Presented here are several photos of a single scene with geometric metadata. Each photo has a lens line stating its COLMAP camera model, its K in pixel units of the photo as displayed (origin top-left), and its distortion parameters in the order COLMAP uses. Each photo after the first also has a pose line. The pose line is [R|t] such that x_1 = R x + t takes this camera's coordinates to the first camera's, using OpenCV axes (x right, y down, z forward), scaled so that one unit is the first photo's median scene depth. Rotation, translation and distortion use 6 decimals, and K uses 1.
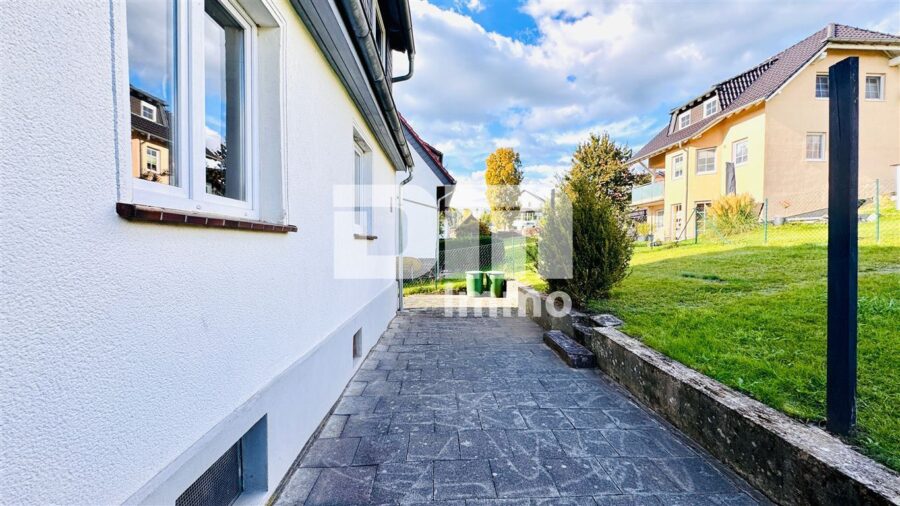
lens RADIAL K [[359.6, 0, 449.4], [0, 359.6, 252.5], [0, 0, 1]] dist [0.000441, 0.000407]
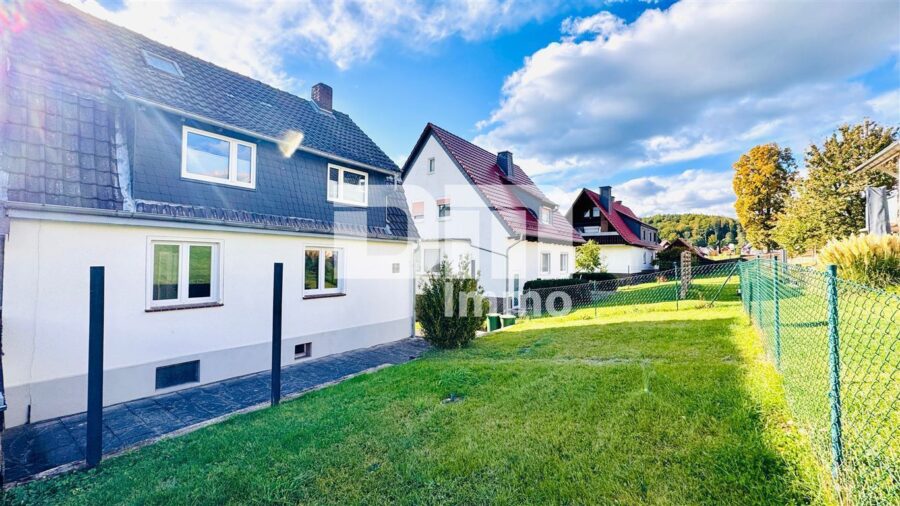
lens RADIAL K [[359.6, 0, 447.3], [0, 359.6, 254.6], [0, 0, 1]] dist [0.000441, 0.000407]
pose [[0.779100, -0.004009, -0.626886, 2.214526], [-0.022292, 0.999170, -0.034094, -0.319844], [0.626503, 0.040537, 0.778364, -0.168104]]
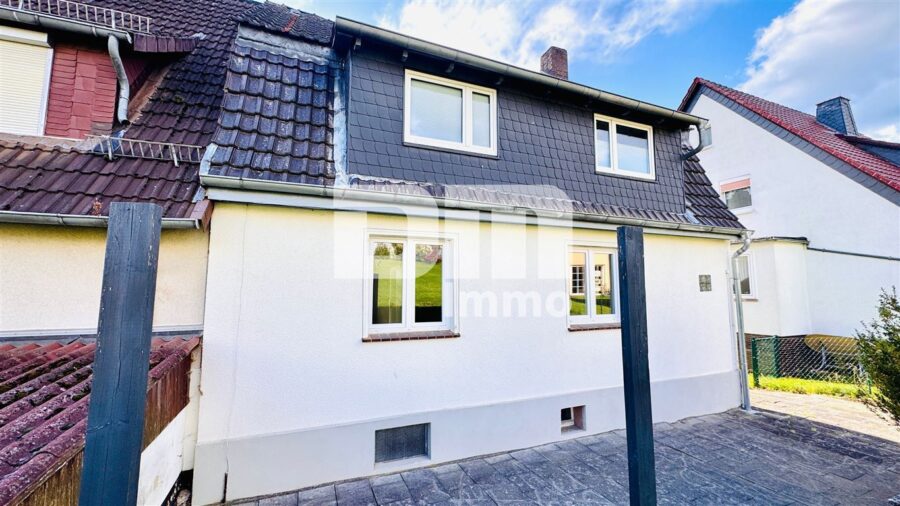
lens RADIAL K [[359.6, 0, 446.7], [0, 359.6, 254.4], [0, 0, 1]] dist [0.000441, 0.000407]
pose [[0.347467, -0.084957, -0.933836, 1.039748], [-0.019908, 0.994994, -0.097929, -0.230459], [0.937481, 0.052618, 0.344036, 0.166323]]
